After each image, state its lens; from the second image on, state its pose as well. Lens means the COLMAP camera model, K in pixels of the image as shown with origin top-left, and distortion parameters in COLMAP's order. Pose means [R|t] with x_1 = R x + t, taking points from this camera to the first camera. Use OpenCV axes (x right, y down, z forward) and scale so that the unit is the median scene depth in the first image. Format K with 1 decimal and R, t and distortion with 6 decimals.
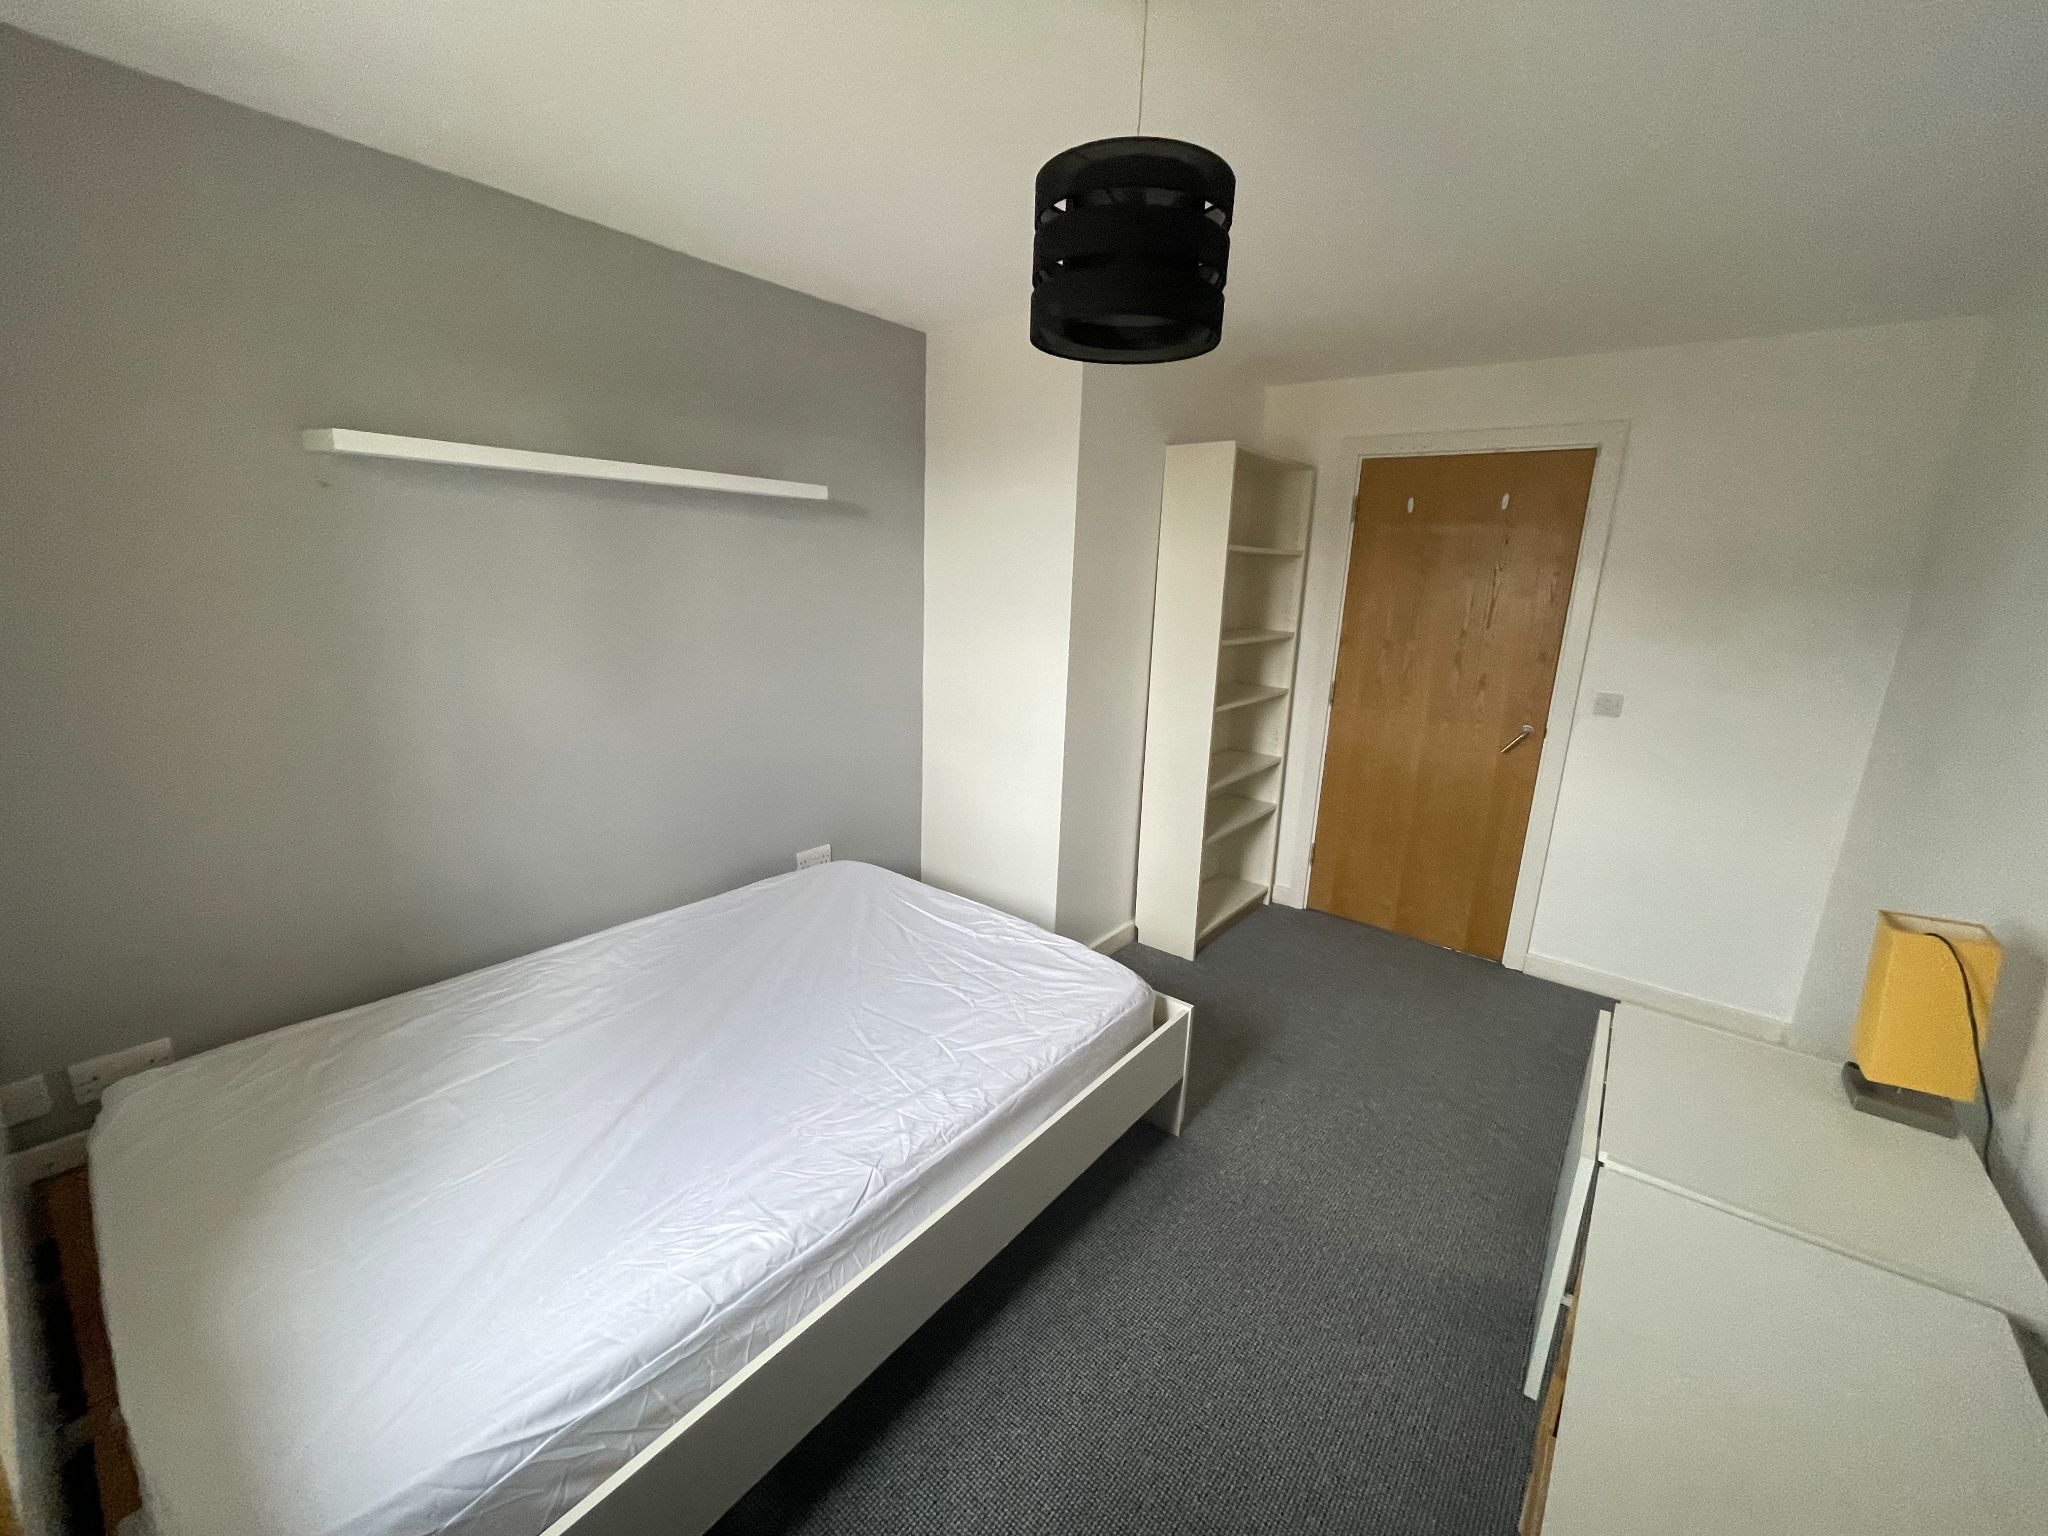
lens RADIAL K [[829.0, 0, 1024.0], [0, 829.0, 768.0], [0, 0, 1]] dist [-0.001546, 0.000223]
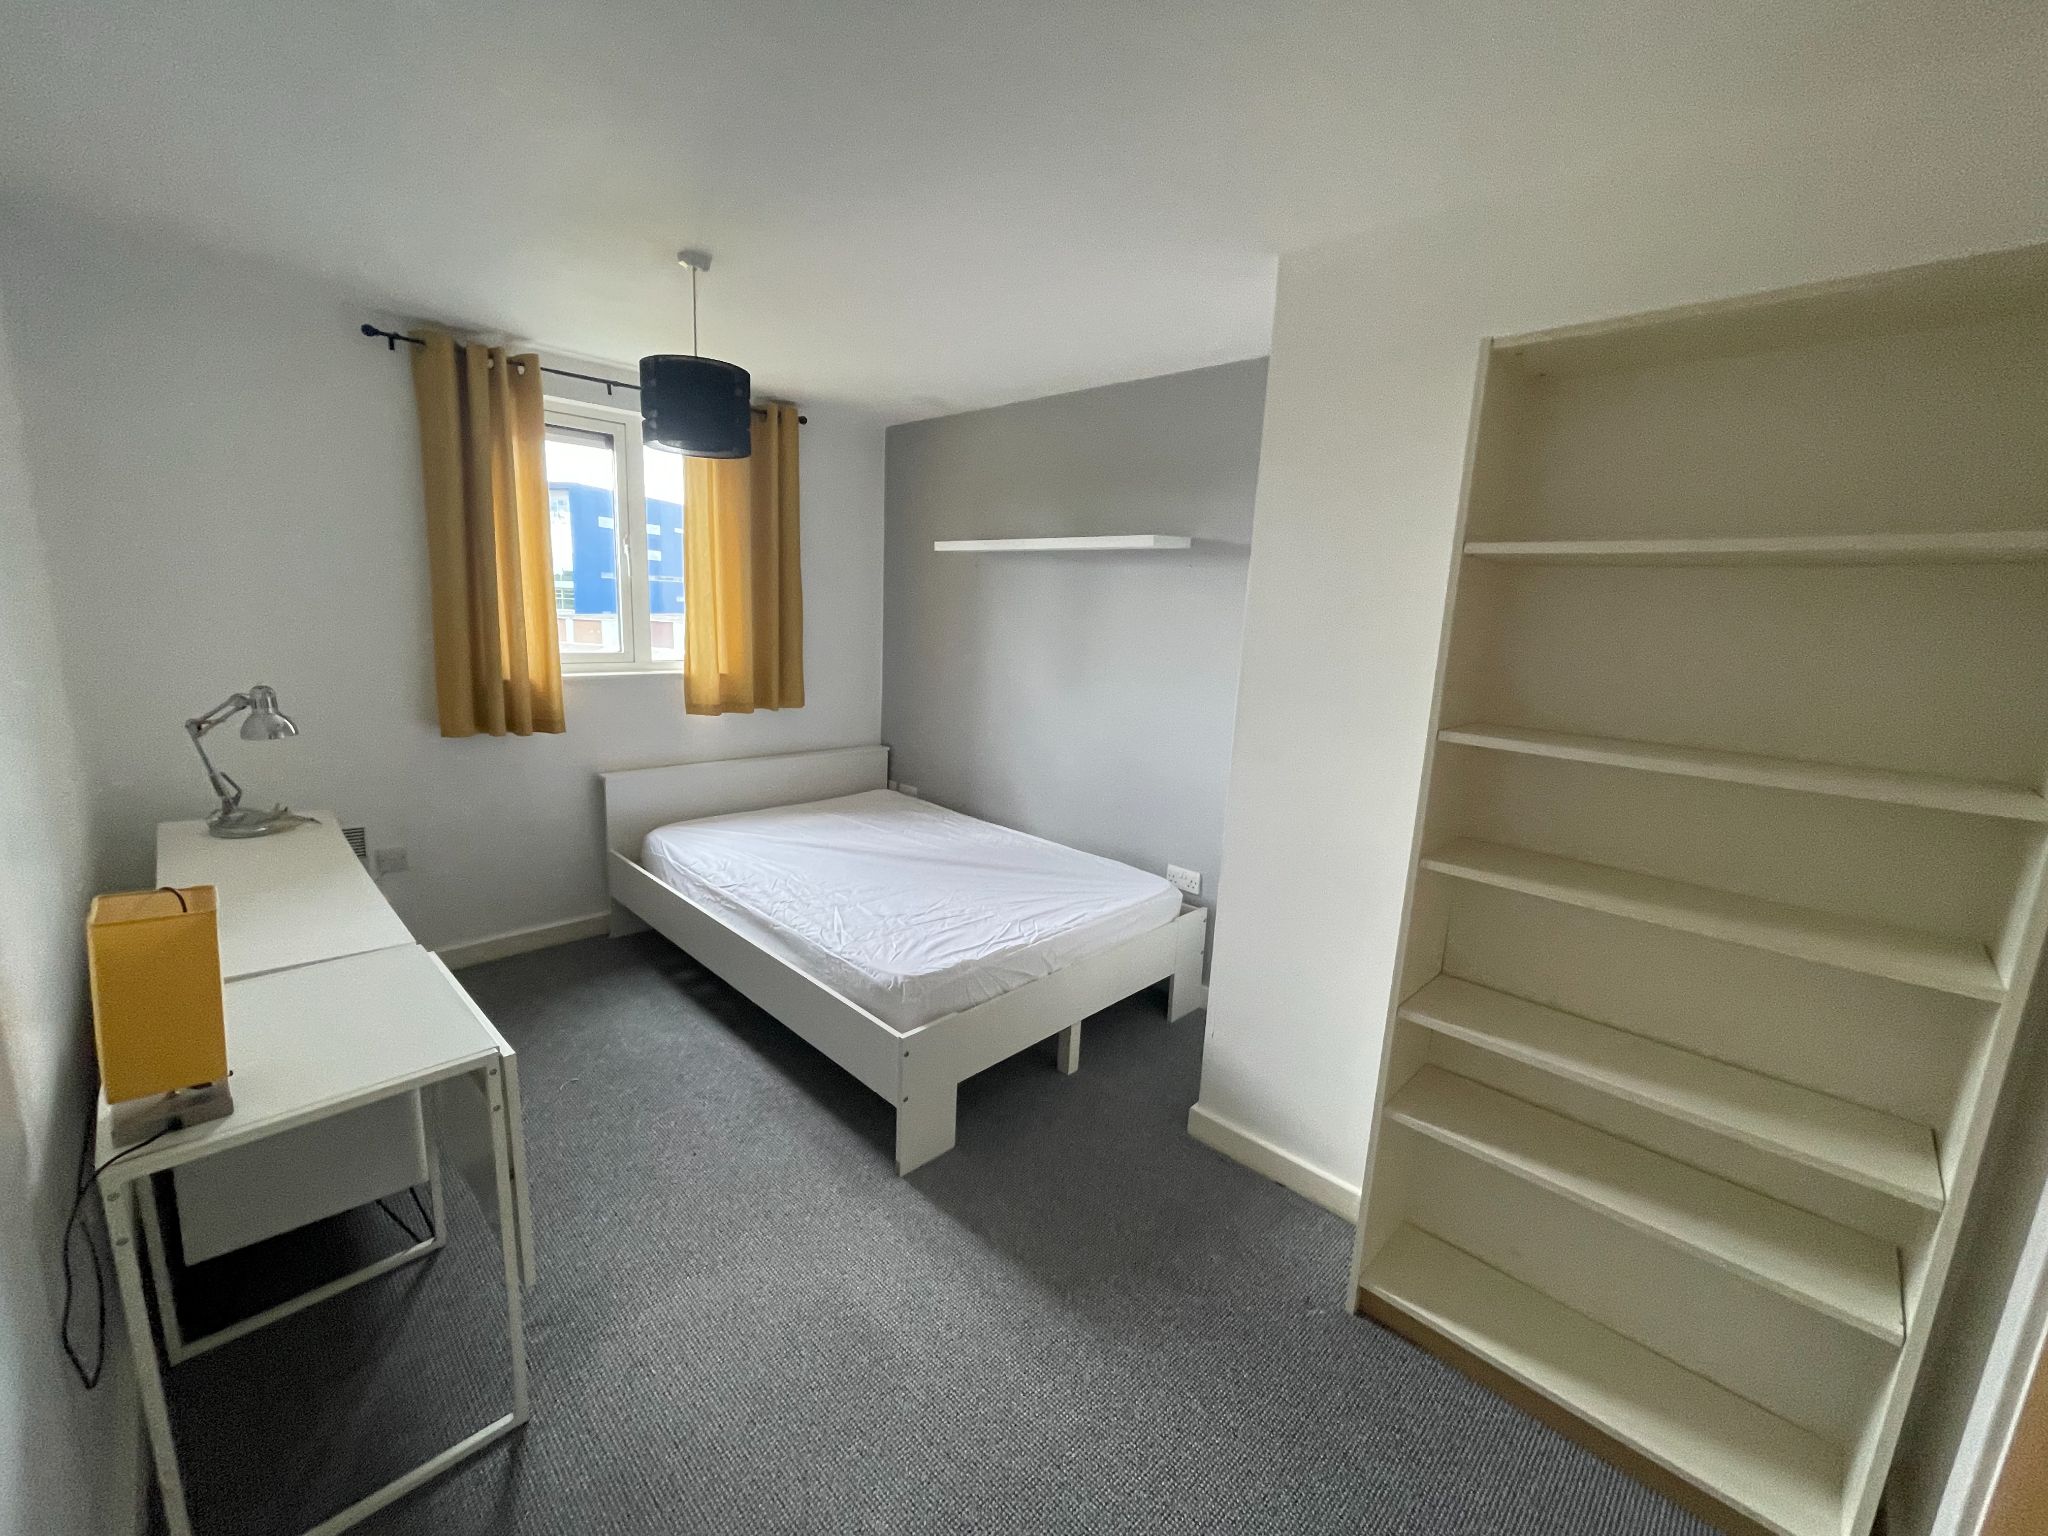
lens RADIAL K [[811.1, 0, 985.5], [0, 811.1, 745.3], [0, 0, 1]] dist [-0.000762, 0.000030]
pose [[-0.107133, 0.140886, -0.984212, 1.215475], [-0.283238, 0.944567, 0.166042, -0.238622], [0.953047, 0.296555, -0.061290, 1.195304]]
